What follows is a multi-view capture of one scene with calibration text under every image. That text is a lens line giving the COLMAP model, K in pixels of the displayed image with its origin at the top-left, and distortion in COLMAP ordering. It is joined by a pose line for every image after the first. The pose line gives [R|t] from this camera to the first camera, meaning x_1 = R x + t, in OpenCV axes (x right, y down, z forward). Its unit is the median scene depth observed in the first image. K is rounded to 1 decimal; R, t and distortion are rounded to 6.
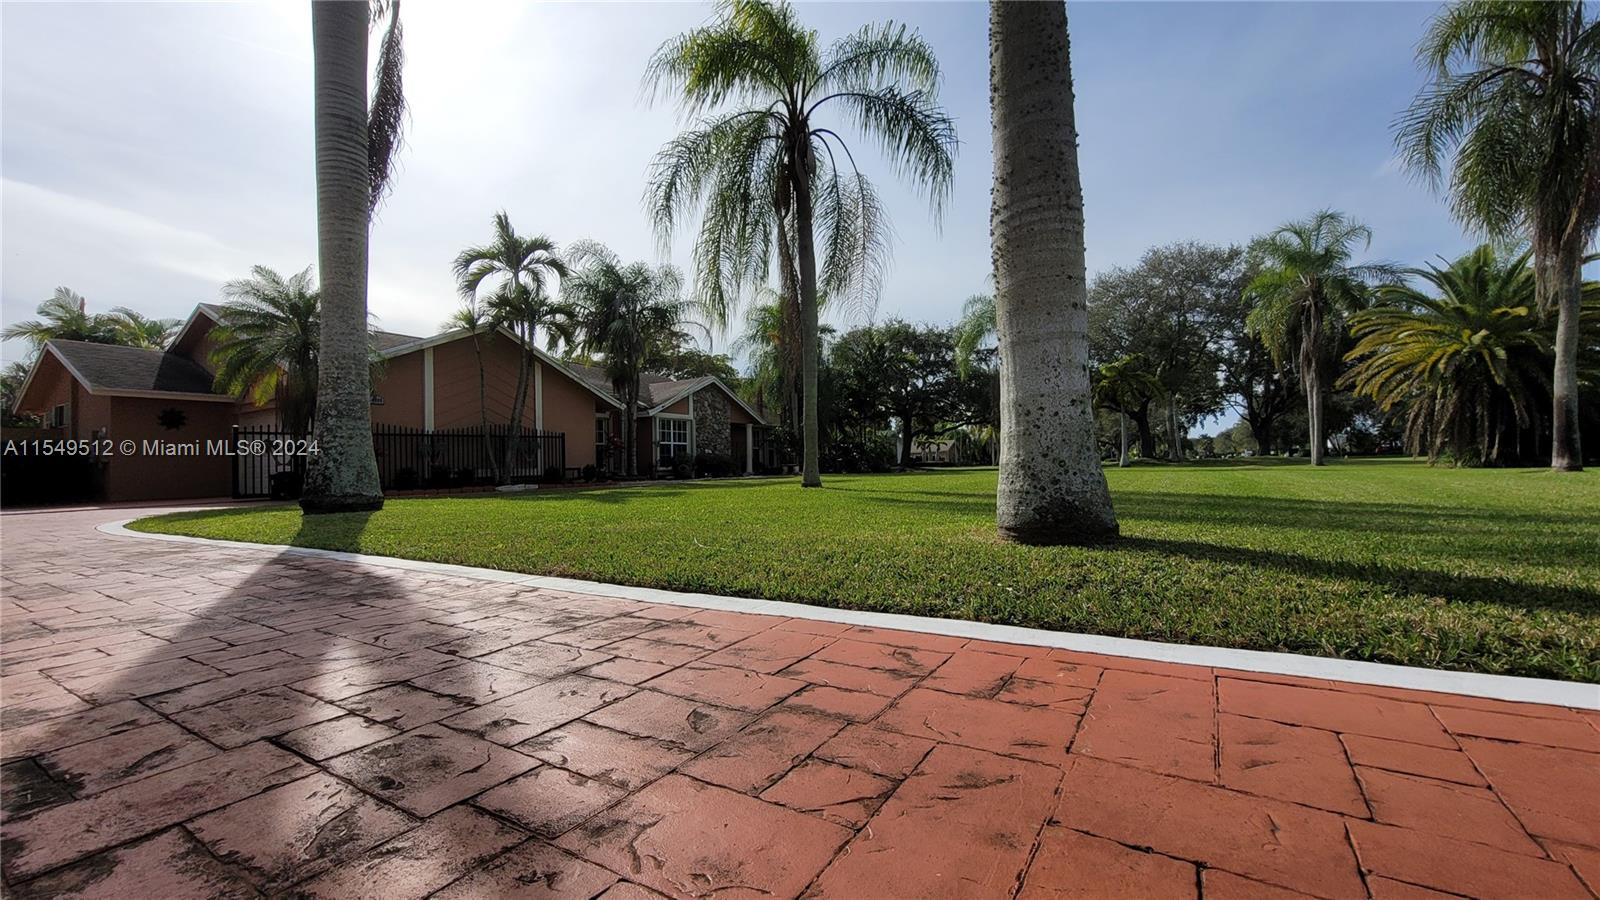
lens RADIAL K [[658.0, 0, 798.3], [0, 658.0, 450.1], [0, 0, 1]] dist [-0.008720, 0.002614]
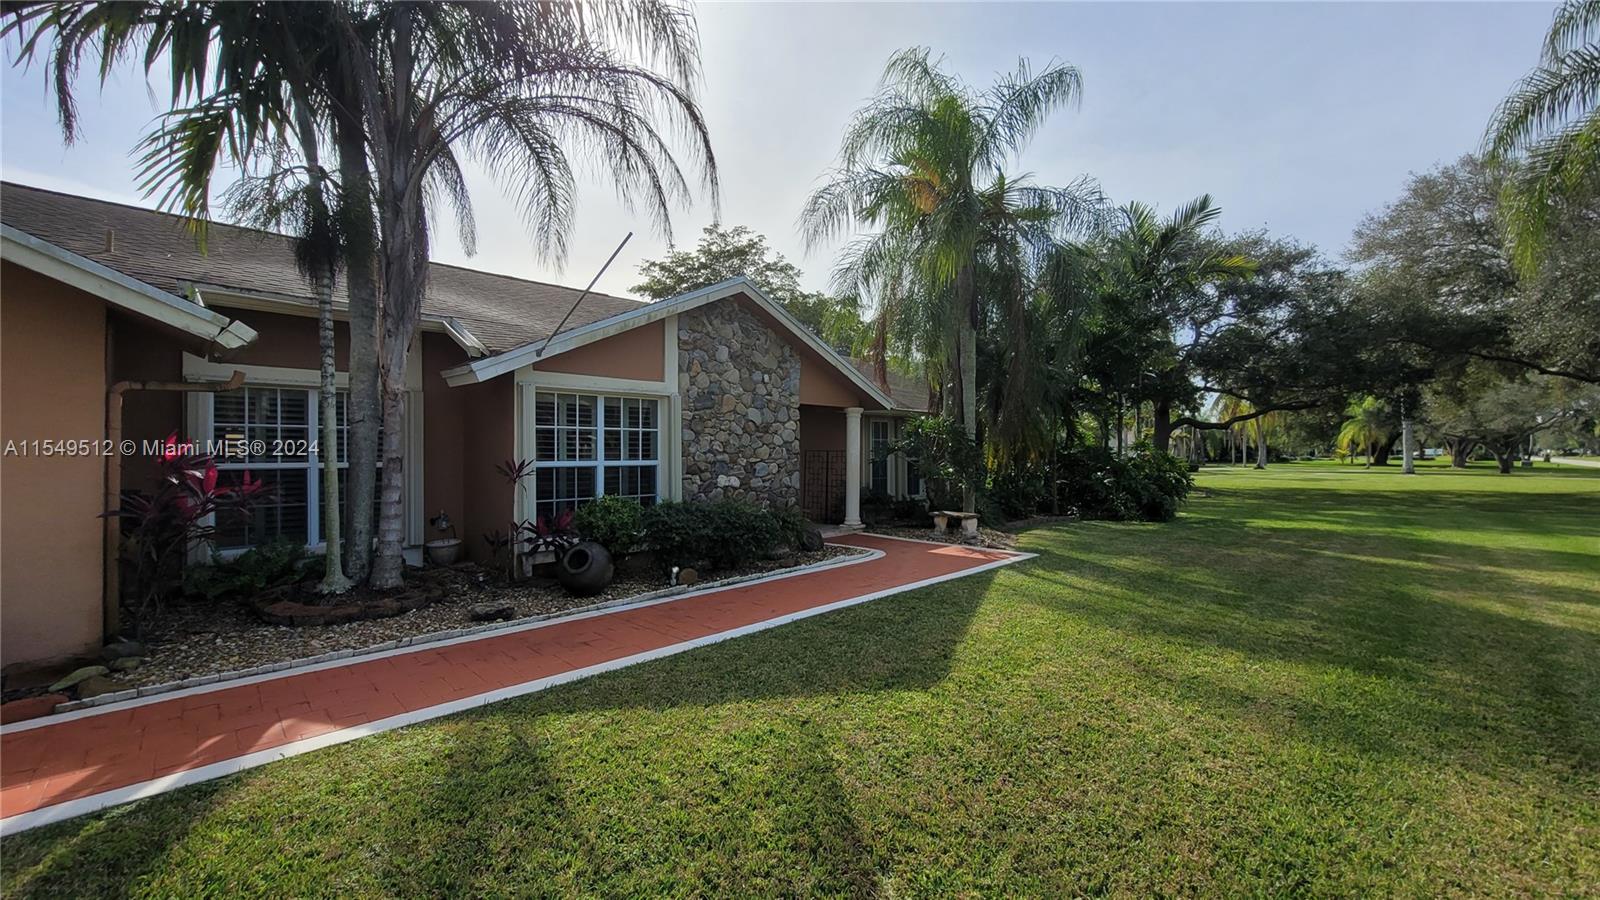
lens RADIAL K [[658.0, 0, 798.3], [0, 658.0, 446.2], [0, 0, 1]] dist [-0.008720, 0.002614]
pose [[0.971355, 0.023515, -0.236467, -0.009922], [-0.018485, 0.999554, 0.023464, -0.026058], [0.236914, -0.018421, 0.971356, 0.608448]]
